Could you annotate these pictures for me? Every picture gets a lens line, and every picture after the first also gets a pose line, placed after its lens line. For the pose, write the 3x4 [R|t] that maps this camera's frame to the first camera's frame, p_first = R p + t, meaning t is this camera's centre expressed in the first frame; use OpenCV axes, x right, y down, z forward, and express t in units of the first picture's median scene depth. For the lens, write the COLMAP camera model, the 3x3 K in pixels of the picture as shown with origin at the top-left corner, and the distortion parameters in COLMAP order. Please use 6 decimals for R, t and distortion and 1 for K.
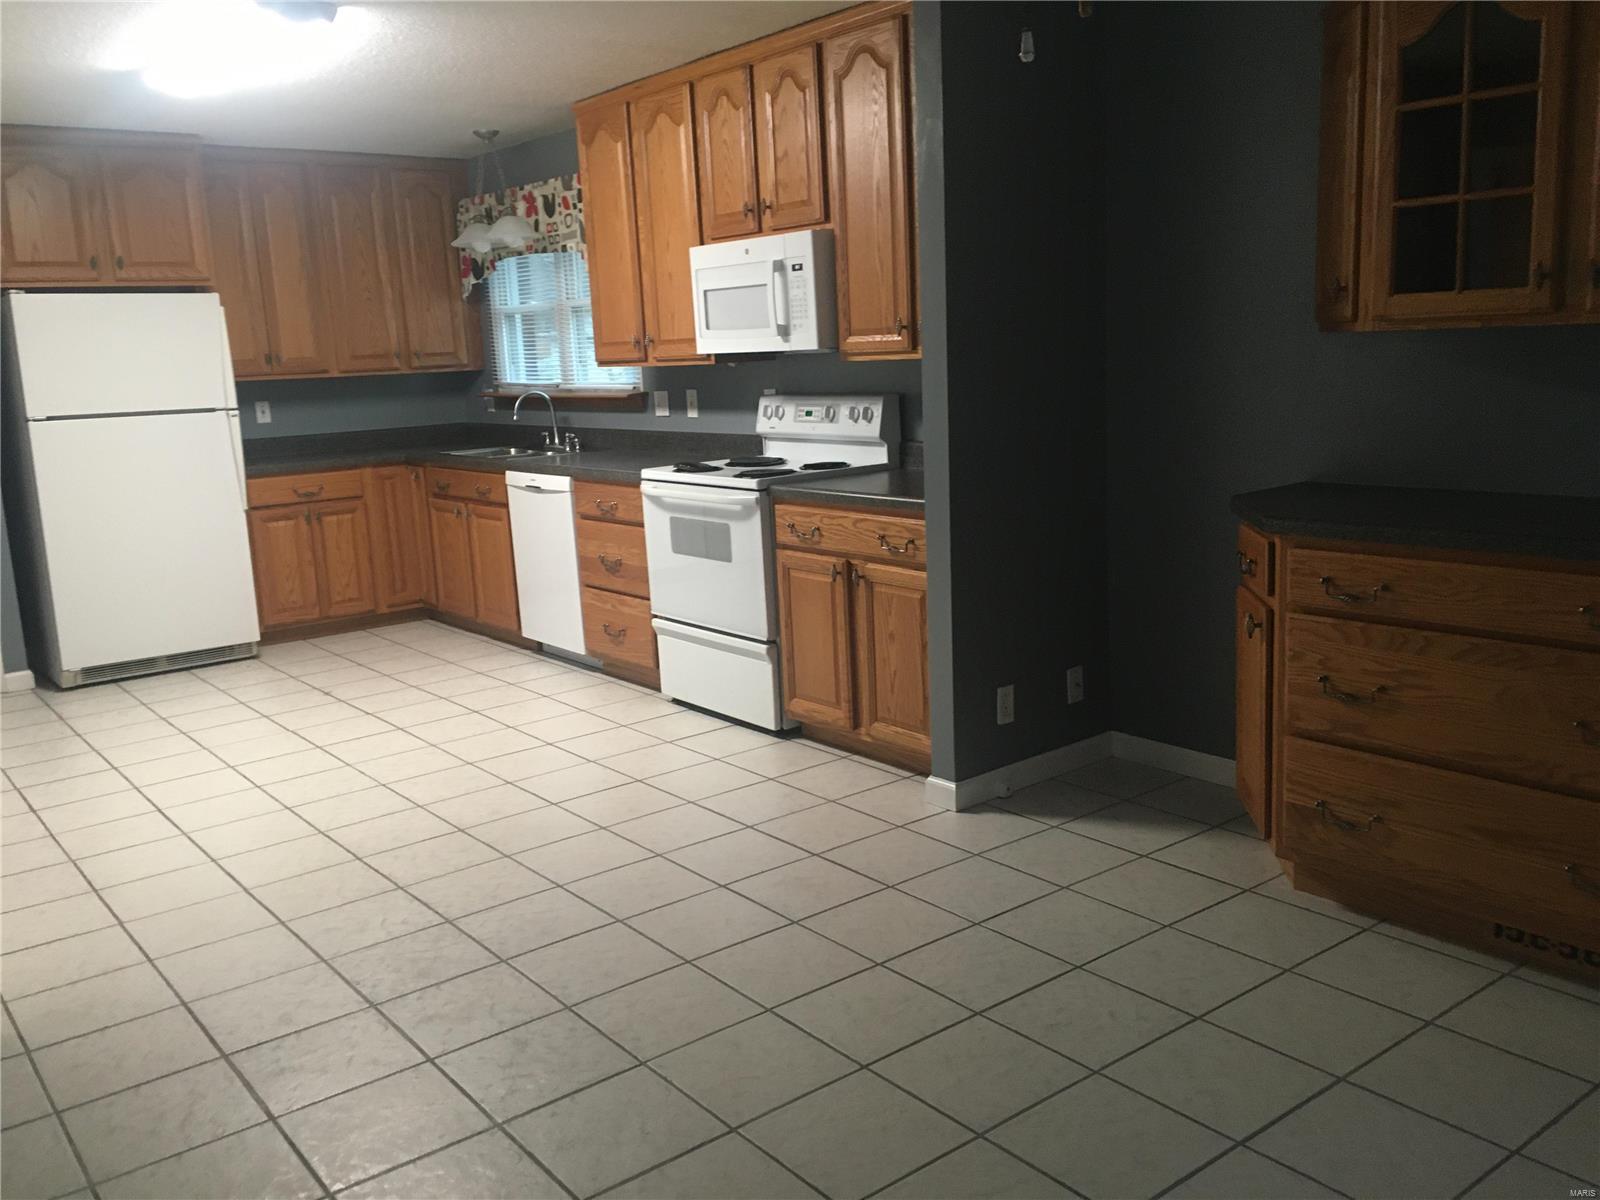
lens RADIAL K [[1349.8, 0, 817.2], [0, 1349.8, 596.2], [0, 0, 1]] dist [0.068081, -0.087177]
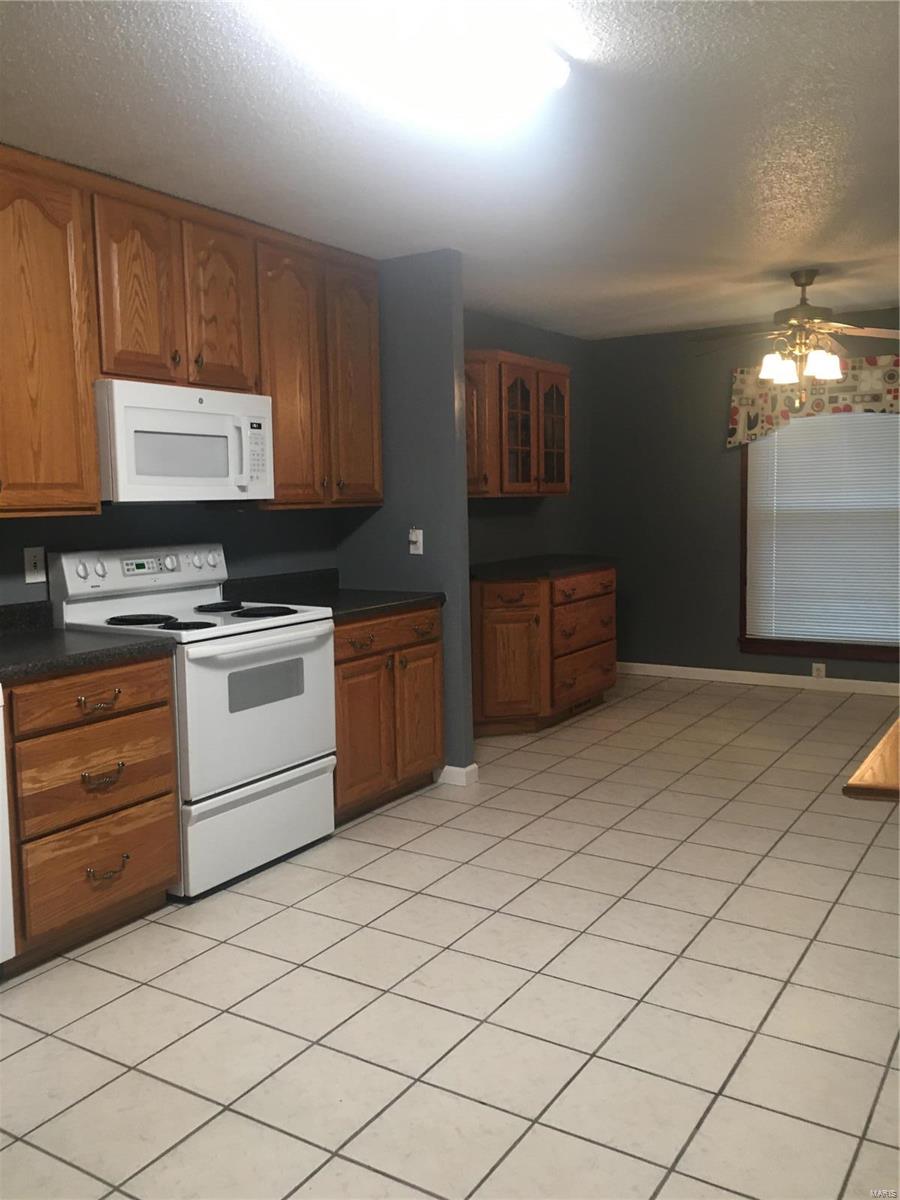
lens RADIAL K [[1017.2, 0, 453.9], [0, 1017.2, 601.2], [0, 0, 1]] dist [0.078086, -0.102077]
pose [[-0.333581, -0.045302, 0.941632, -0.770480], [0.207780, 0.970749, 0.120311, -0.150764], [-0.919539, 0.235785, -0.314410, 1.019273]]
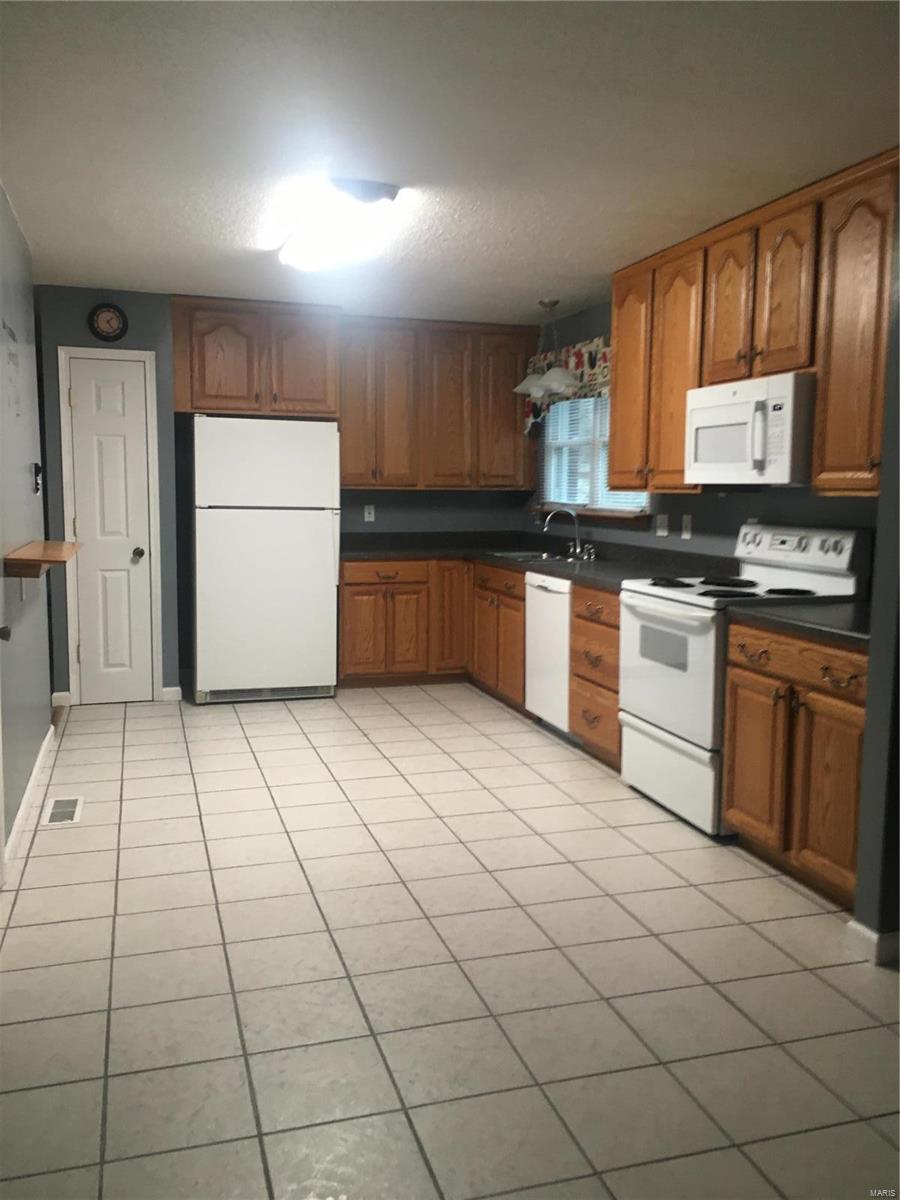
lens RADIAL K [[1017.2, 0, 453.9], [0, 1017.2, 601.2], [0, 0, 1]] dist [0.078086, -0.102077]
pose [[0.928676, 0.093832, -0.358826, 0.047508], [-0.116714, 0.992252, -0.042595, -0.022425], [0.352049, 0.081437, 0.932432, 0.144244]]
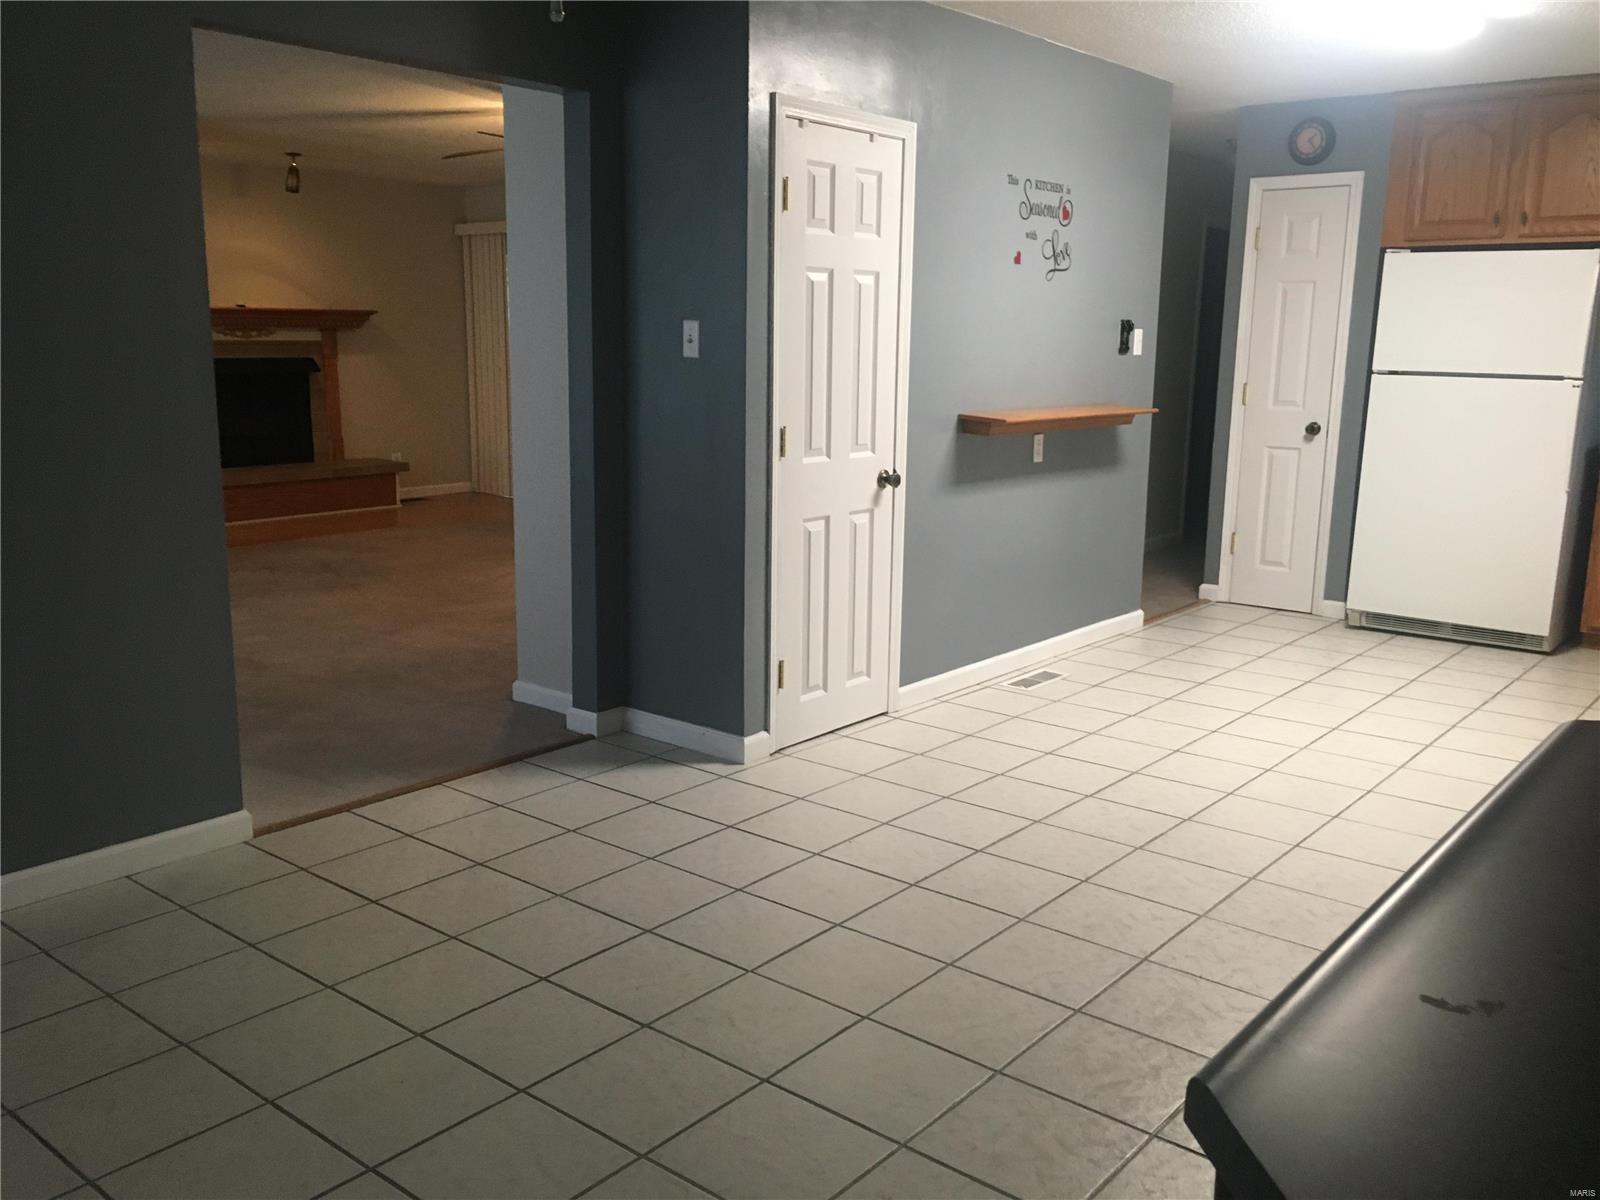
lens RADIAL K [[1356.2, 0, 800.3], [0, 1356.2, 609.0], [0, 0, 1]] dist [0.078086, -0.102077]
pose [[0.207719, 0.240567, -0.948146, 0.419161], [-0.200356, 0.959201, 0.199479, -0.080891], [0.957450, 0.148531, 0.247443, 0.355829]]
